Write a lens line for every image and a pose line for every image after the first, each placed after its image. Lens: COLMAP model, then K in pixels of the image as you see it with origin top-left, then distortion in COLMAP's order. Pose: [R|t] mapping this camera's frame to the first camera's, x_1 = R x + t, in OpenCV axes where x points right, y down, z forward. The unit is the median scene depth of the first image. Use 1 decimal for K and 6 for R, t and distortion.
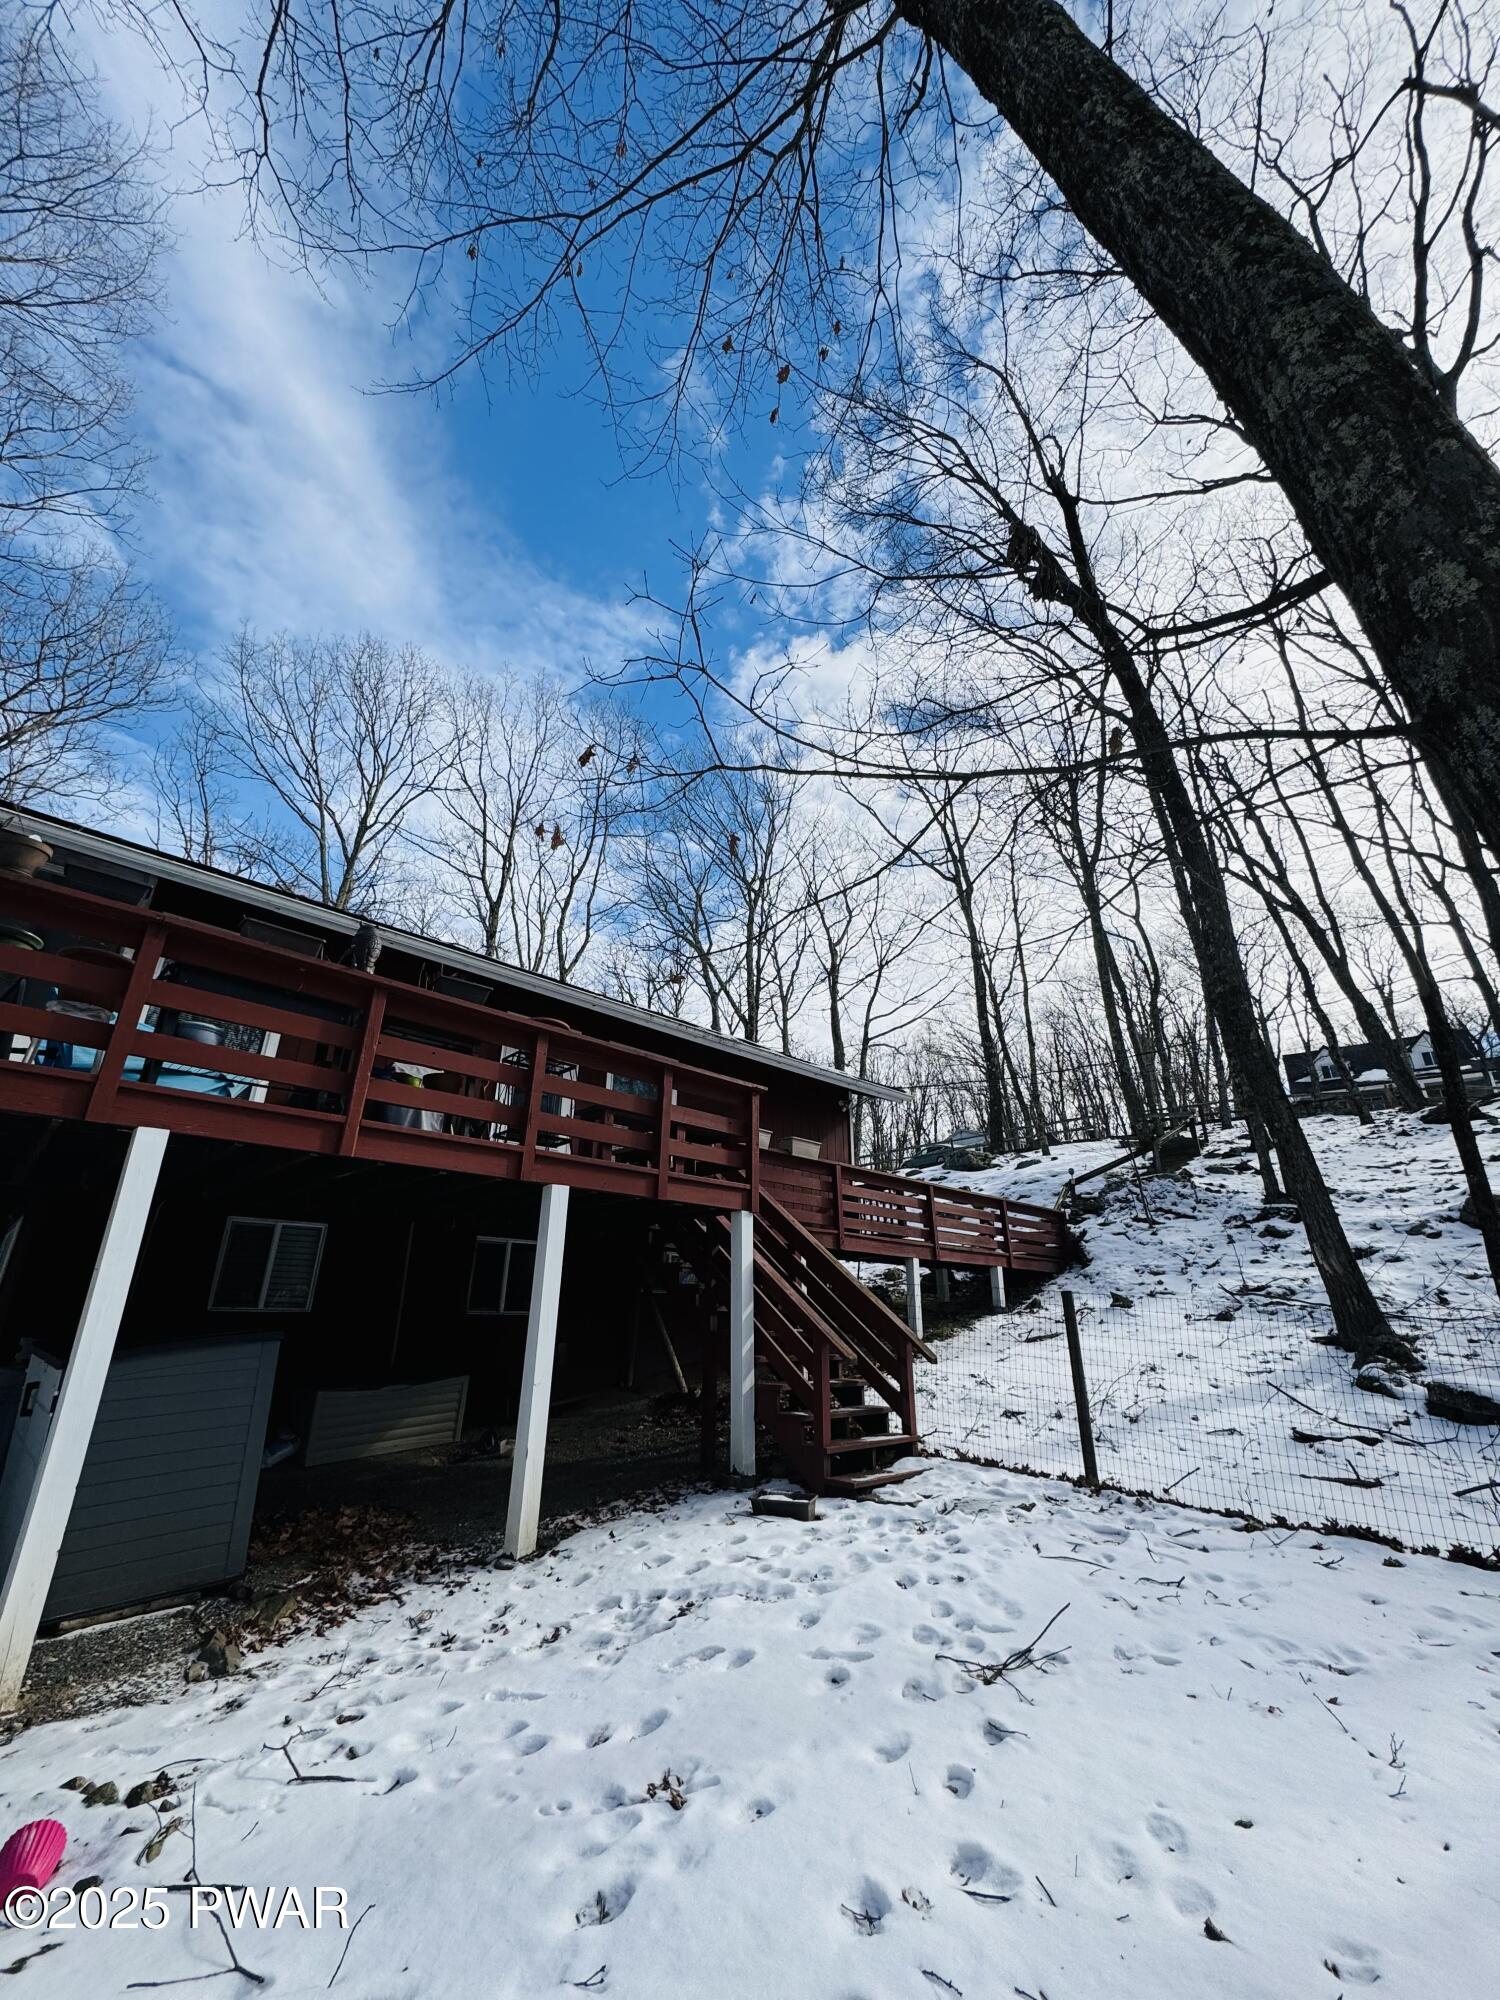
lens RADIAL K [[791.9, 0, 750.0], [0, 791.9, 1000.0], [0, 0, 1]] dist [-0.003138, 0.000723]
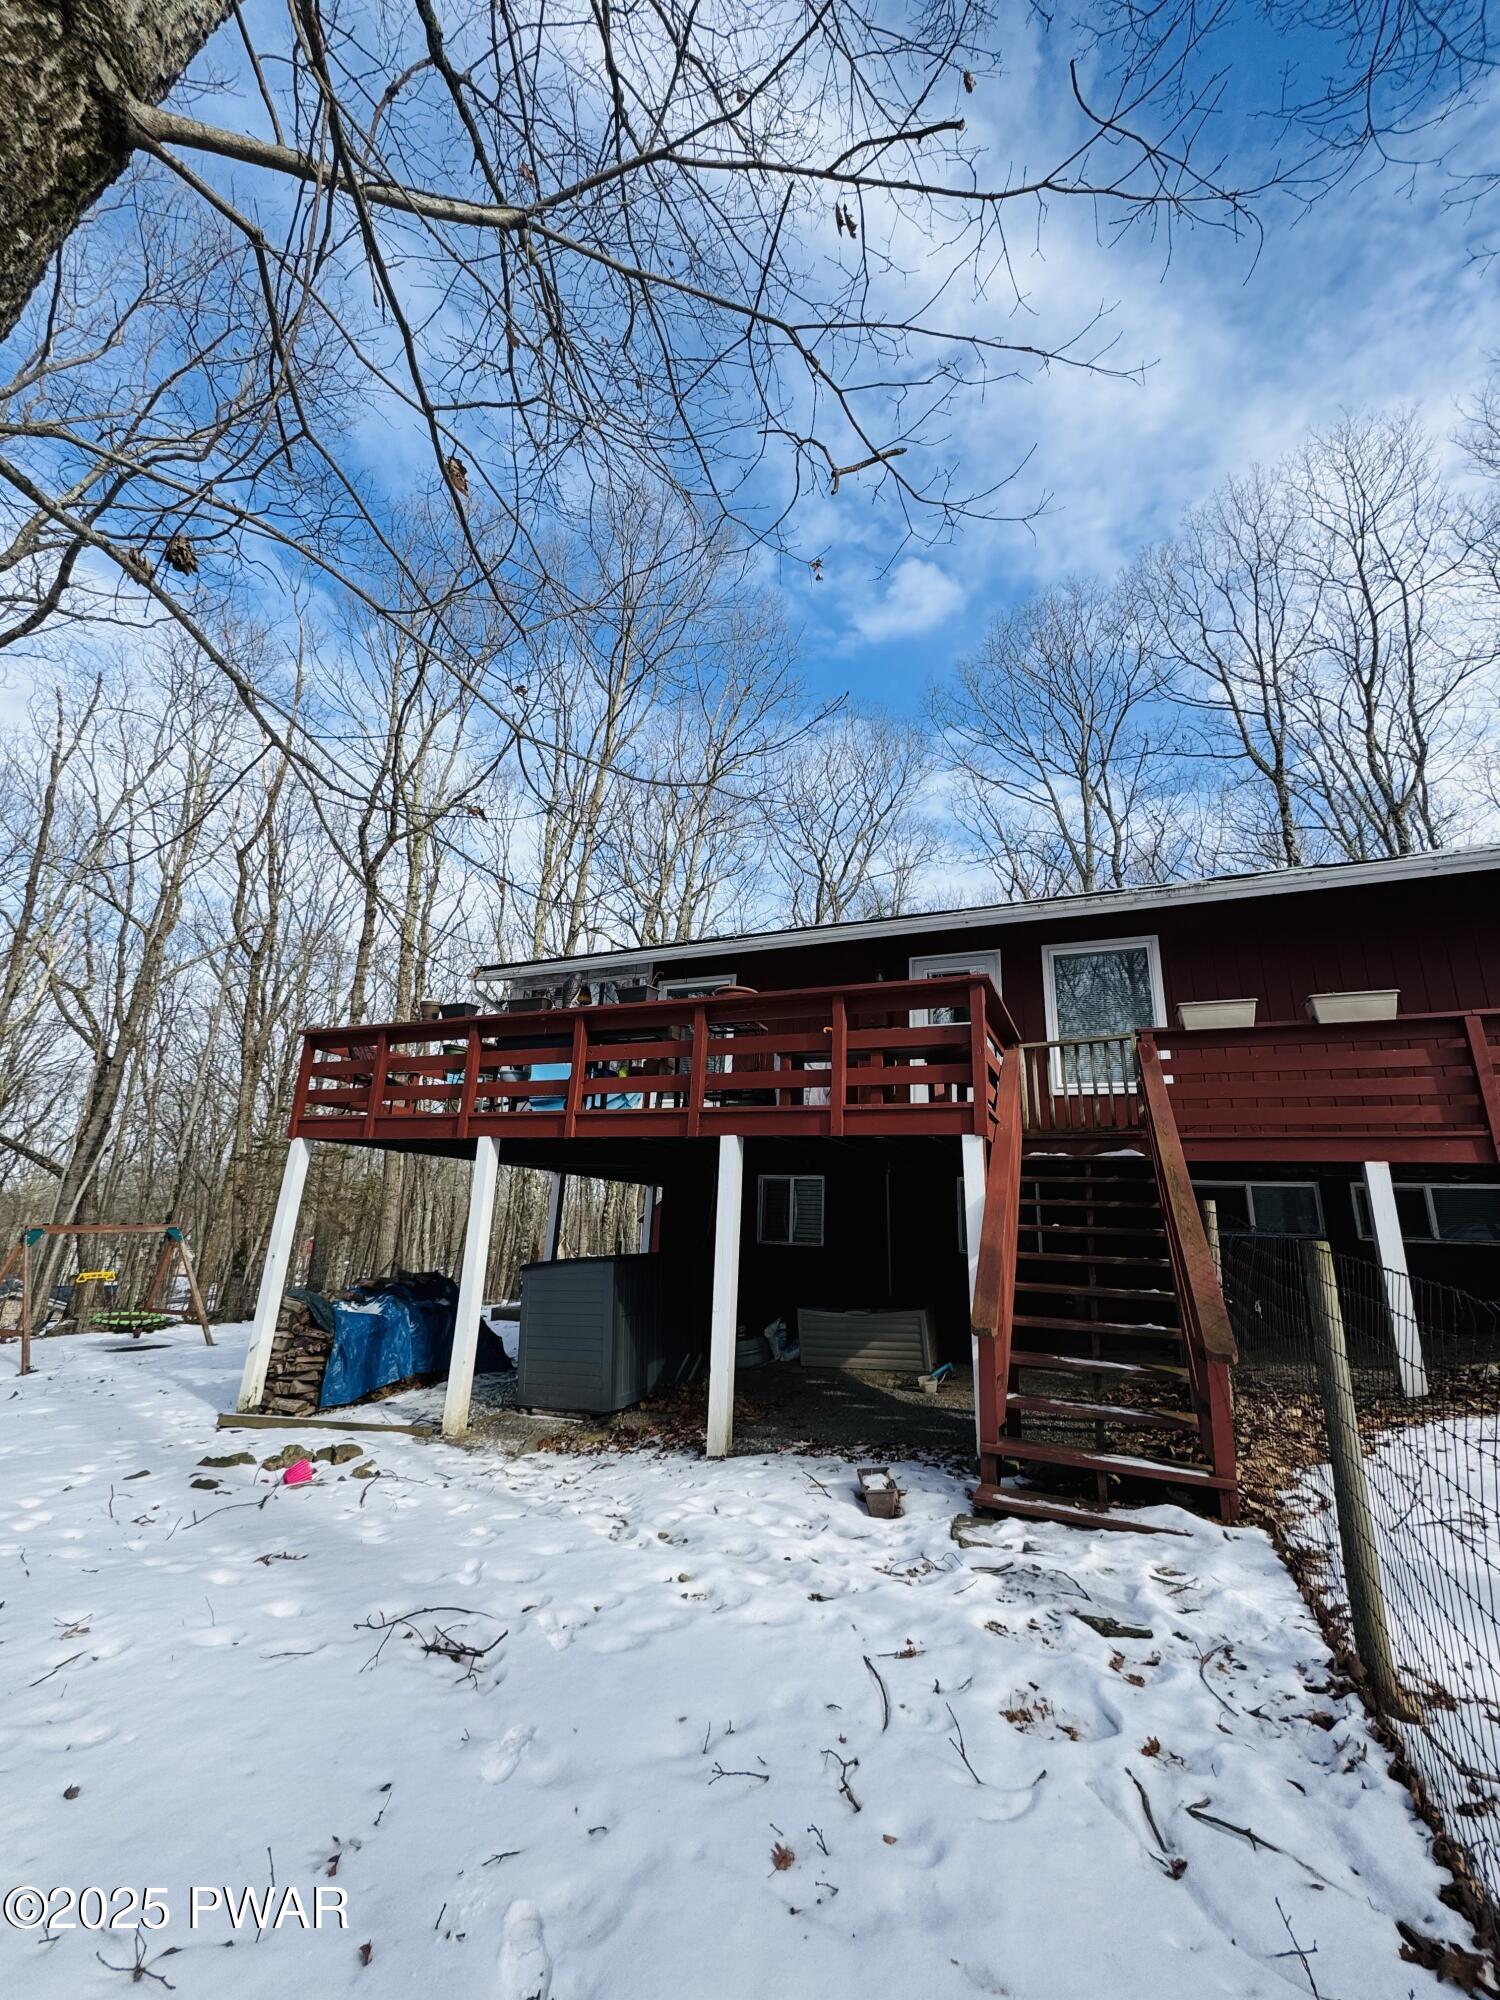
lens RADIAL K [[791.9, 0, 750.0], [0, 791.9, 1000.0], [0, 0, 1]] dist [-0.003138, 0.000723]
pose [[0.370984, -0.251885, -0.893826, 1.115404], [0.312323, 0.940285, -0.135348, 0.303688], [0.874543, -0.228951, 0.427500, 0.850194]]
